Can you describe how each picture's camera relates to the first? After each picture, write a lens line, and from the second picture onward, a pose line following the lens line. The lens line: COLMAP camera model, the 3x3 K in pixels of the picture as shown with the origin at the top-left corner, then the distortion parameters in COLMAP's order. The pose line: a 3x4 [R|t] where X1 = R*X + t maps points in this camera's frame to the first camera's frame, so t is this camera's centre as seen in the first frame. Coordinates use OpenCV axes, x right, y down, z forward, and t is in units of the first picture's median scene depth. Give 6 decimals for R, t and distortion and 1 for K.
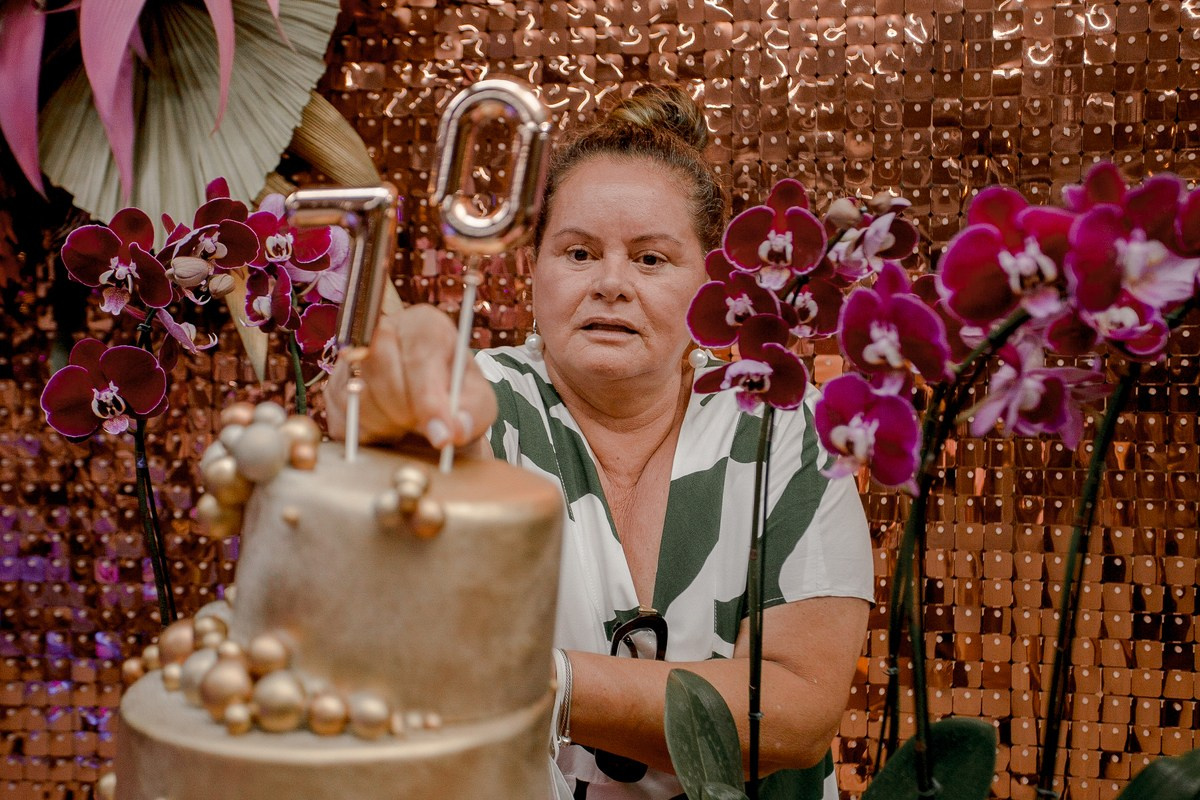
lens RADIAL K [[1372.1, 0, 569.9], [0, 1372.1, 400.2], [0, 0, 1]] dist [-0.004704, -0.004324]
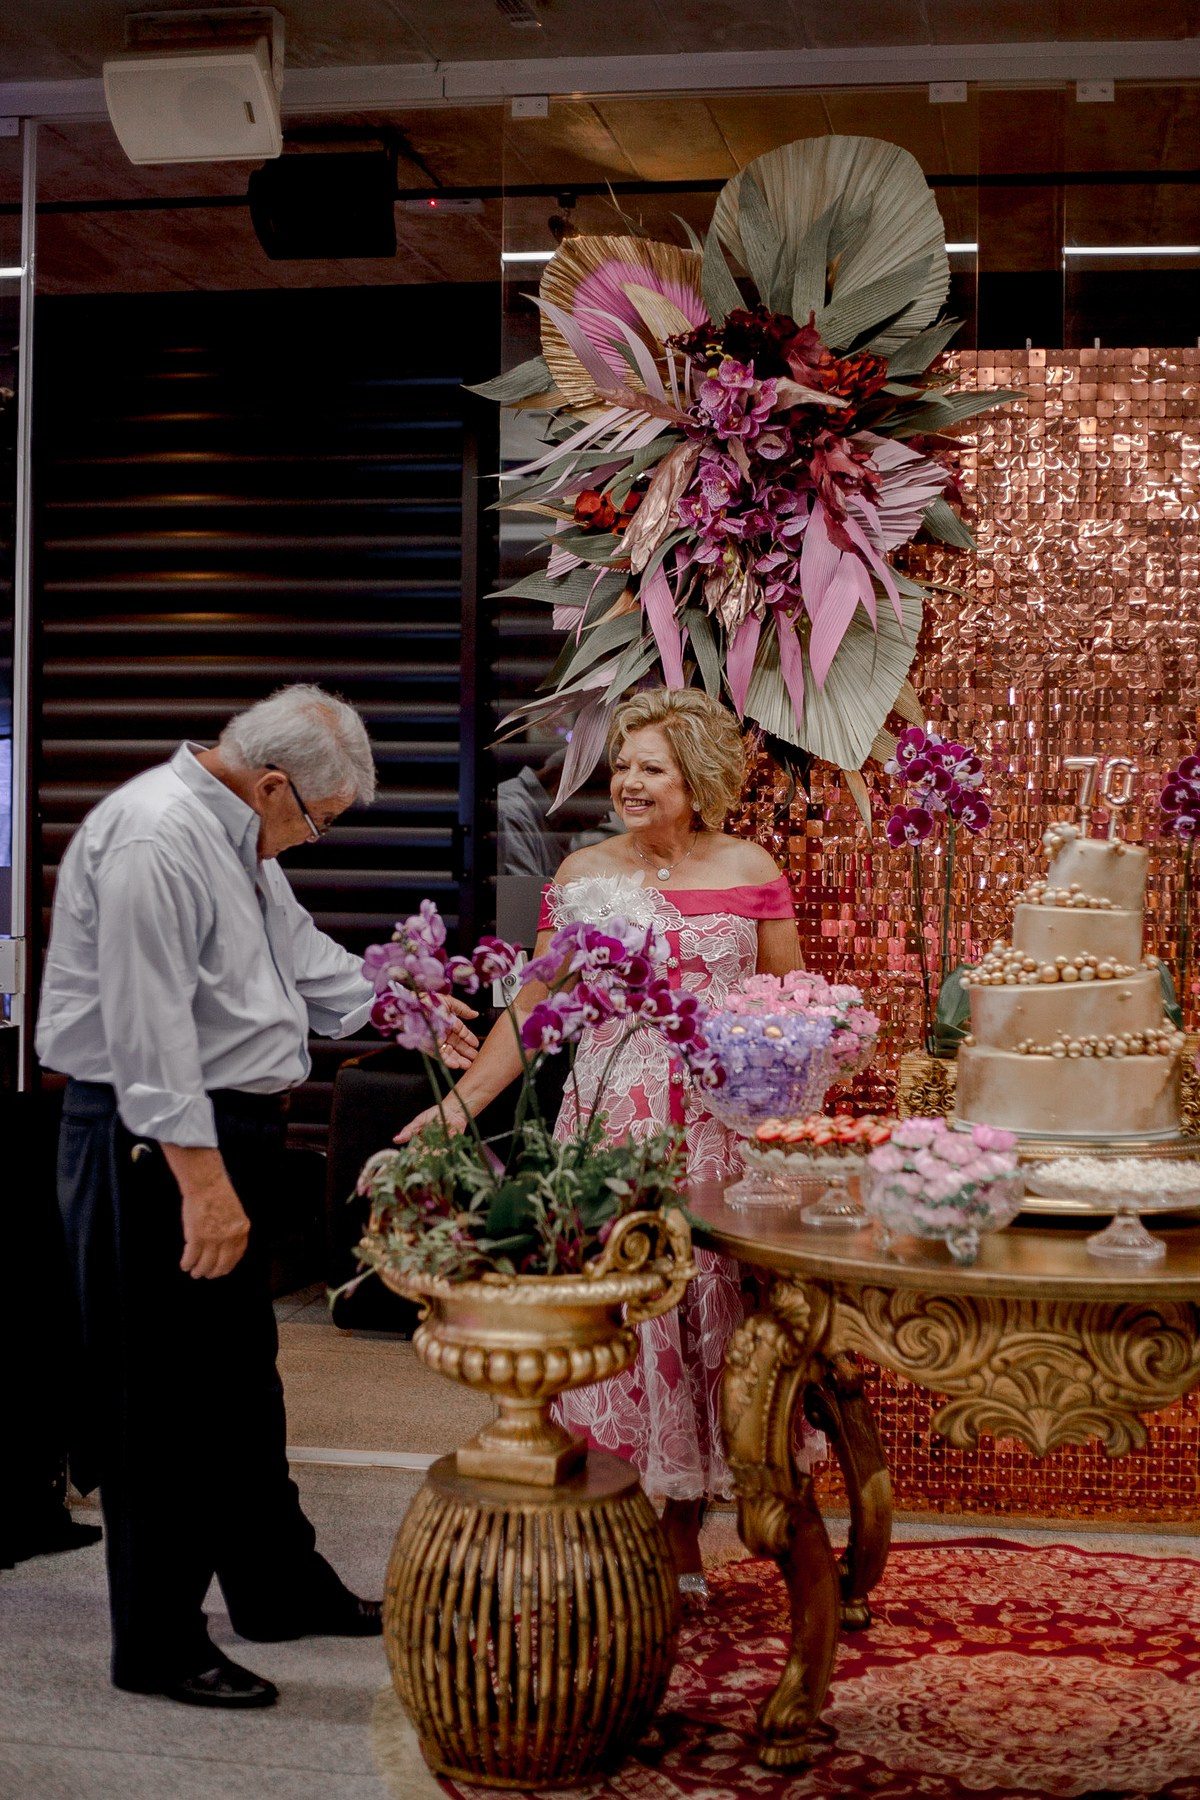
lens RADIAL K [[2663.1, 0, 600.0], [0, 2663.1, 900.0], [0, 0, 1]] dist [-0.104534, -0.006090]
pose [[0.999888, 0.013686, -0.006070, -1.071651], [-0.013837, 0.999576, -0.025604, 0.308765], [0.005717, 0.025685, 0.999654, -4.522270]]
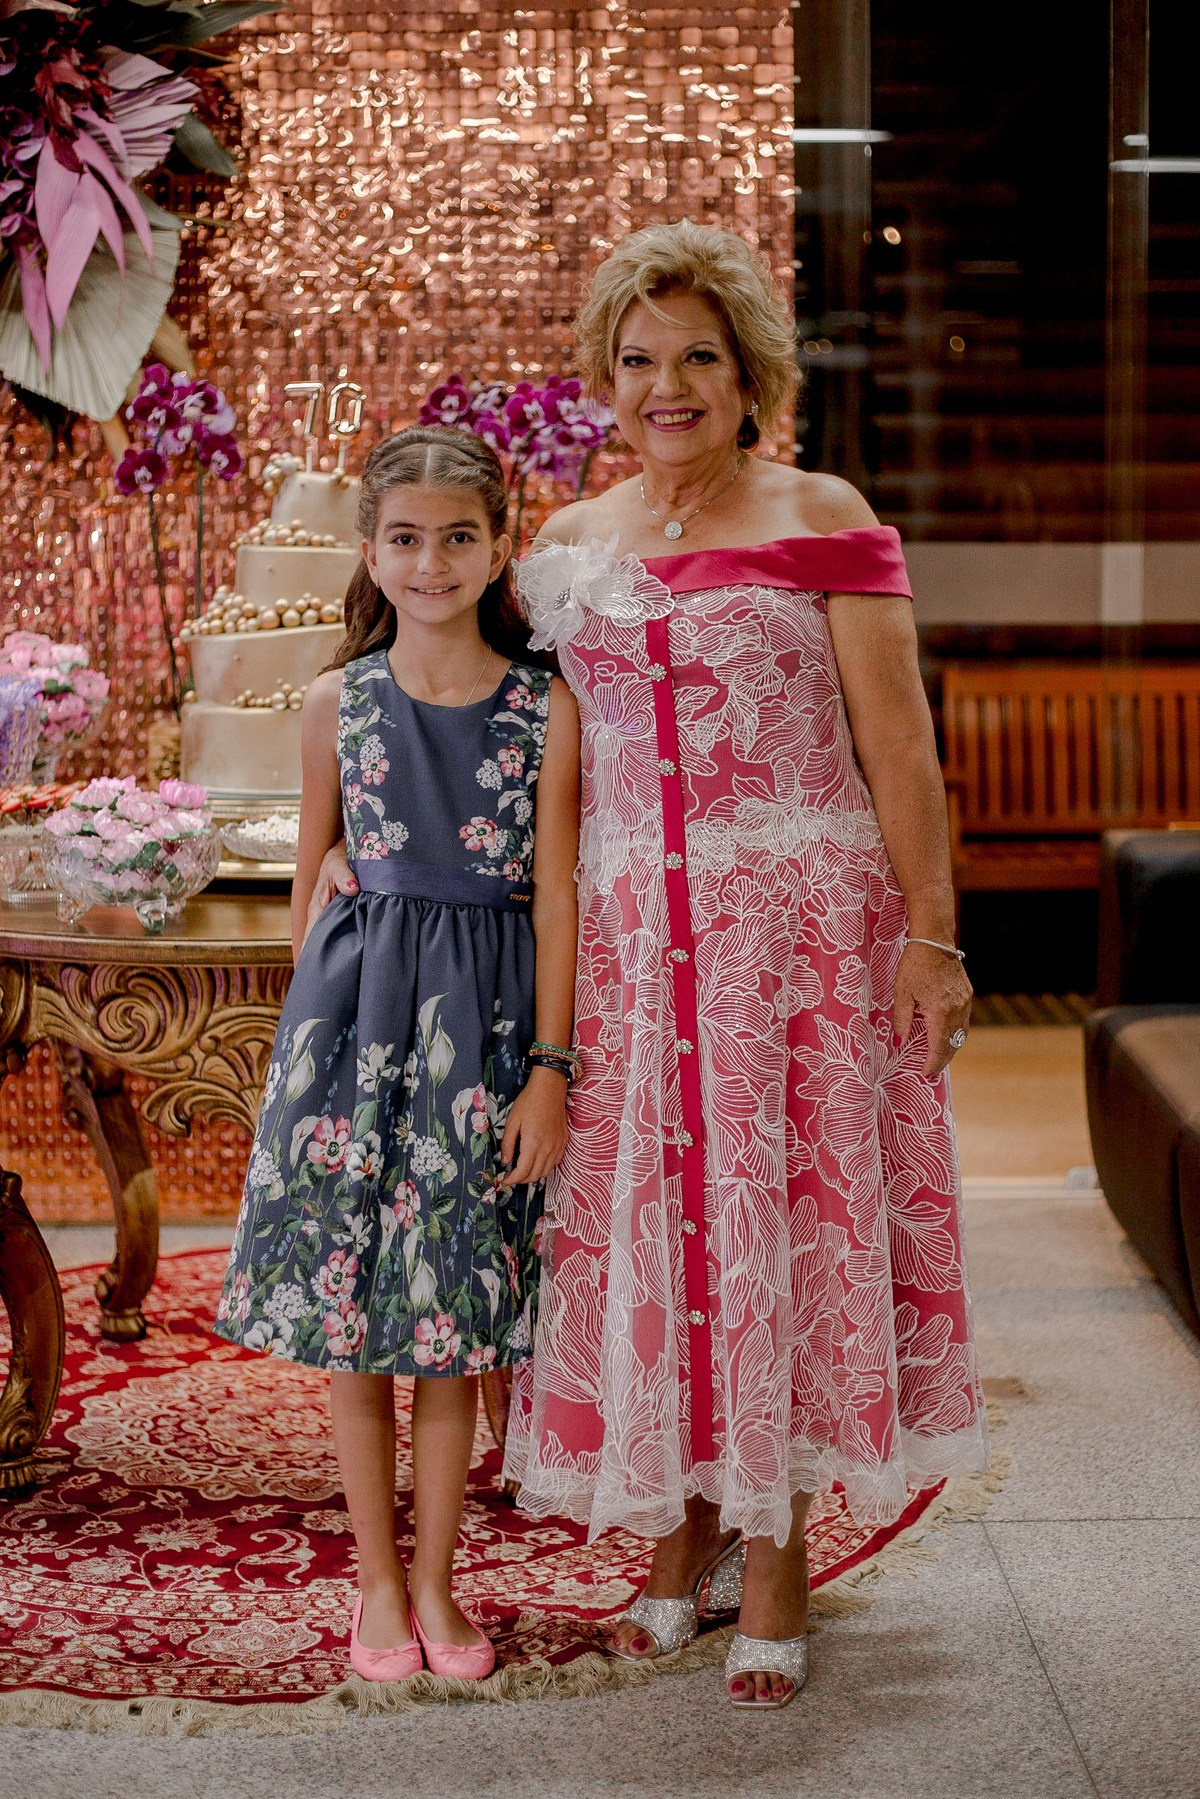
lens RADIAL K [[2661.6, 0, 600.0], [0, 2661.6, 899.5], [0, 0, 1]] dist [-0.104534, -0.006090]
pose [[0.984137, -0.030064, 0.174842, -0.481171], [0.017286, 0.997097, 0.074152, 0.466941], [-0.176564, -0.069954, 0.981800, -4.116958]]
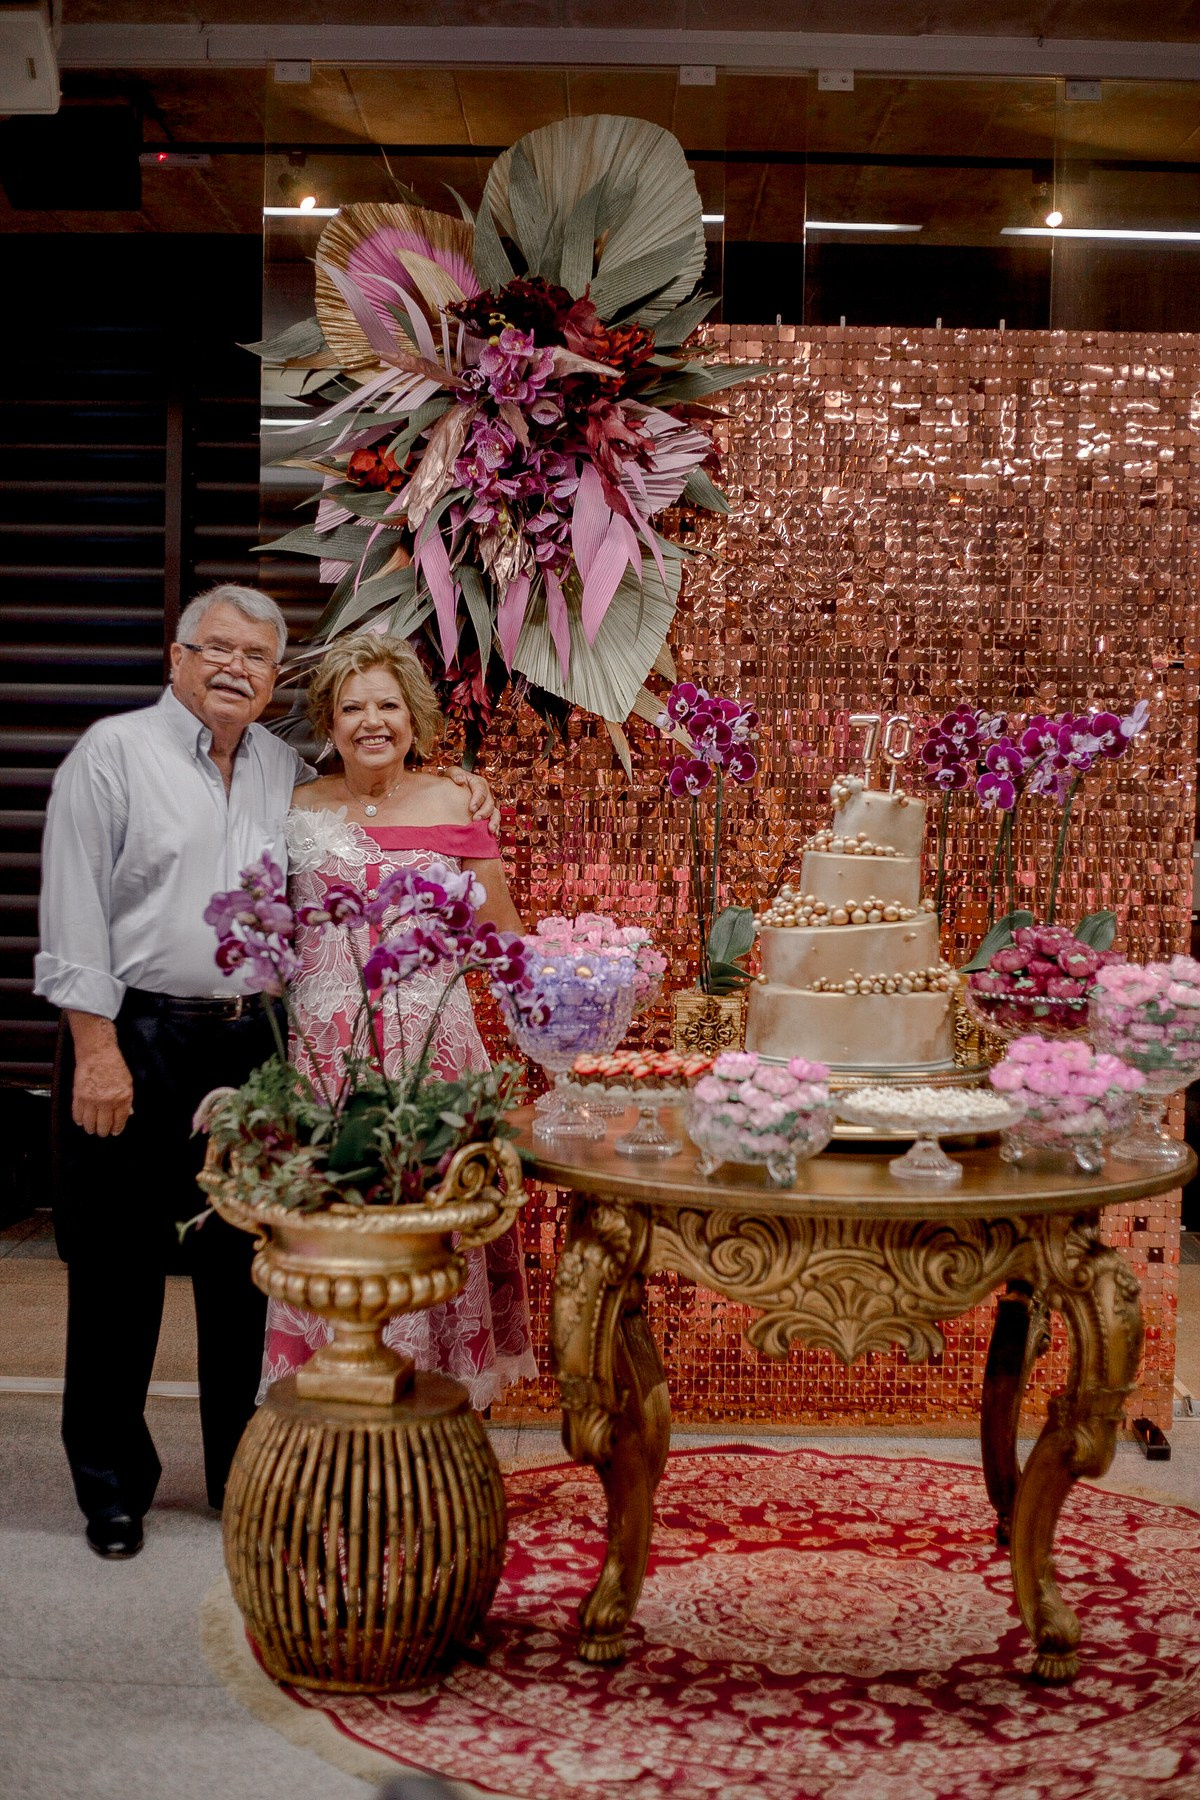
lens RADIAL K [[2619.3, 0, 600.0], [0, 2619.3, 900.0], [0, 0, 1]] dist [-0.093521, -0.048441]
pose [[0.987841, 0.012036, 0.155002, -1.576558], [-0.011746, 0.999927, -0.002785, 0.294406], [-0.155024, 0.000930, 0.987910, -4.679041]]
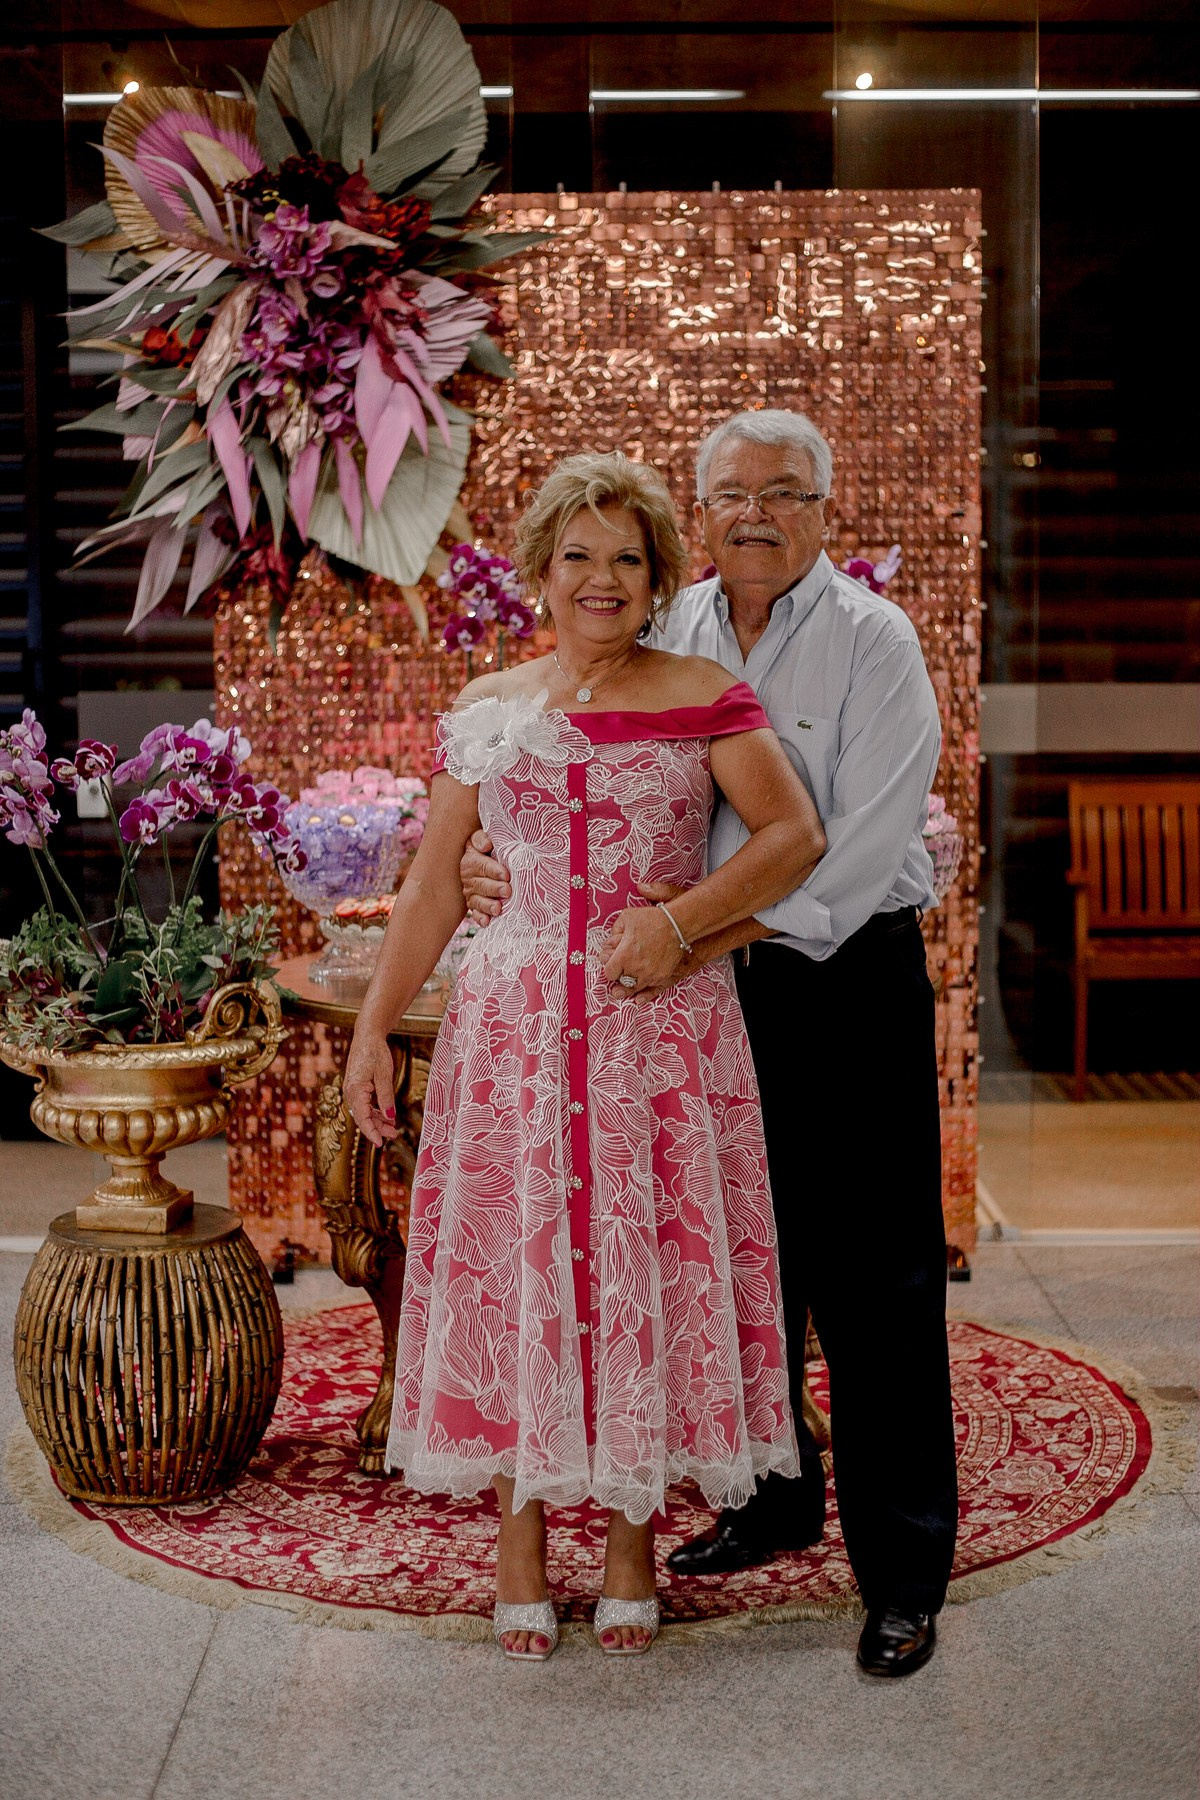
lens RADIAL K [[2632.4, 0, 600.0], [0, 2632.4, 900.0], [0, 0, 1]] dist [-0.089832, -0.083156]
pose [[0.986568, -0.023999, 0.161578, -1.146376], [0.017616, 0.999011, 0.040819, 0.379283], [-0.162398, -0.037424, 0.986015, -5.039322]]
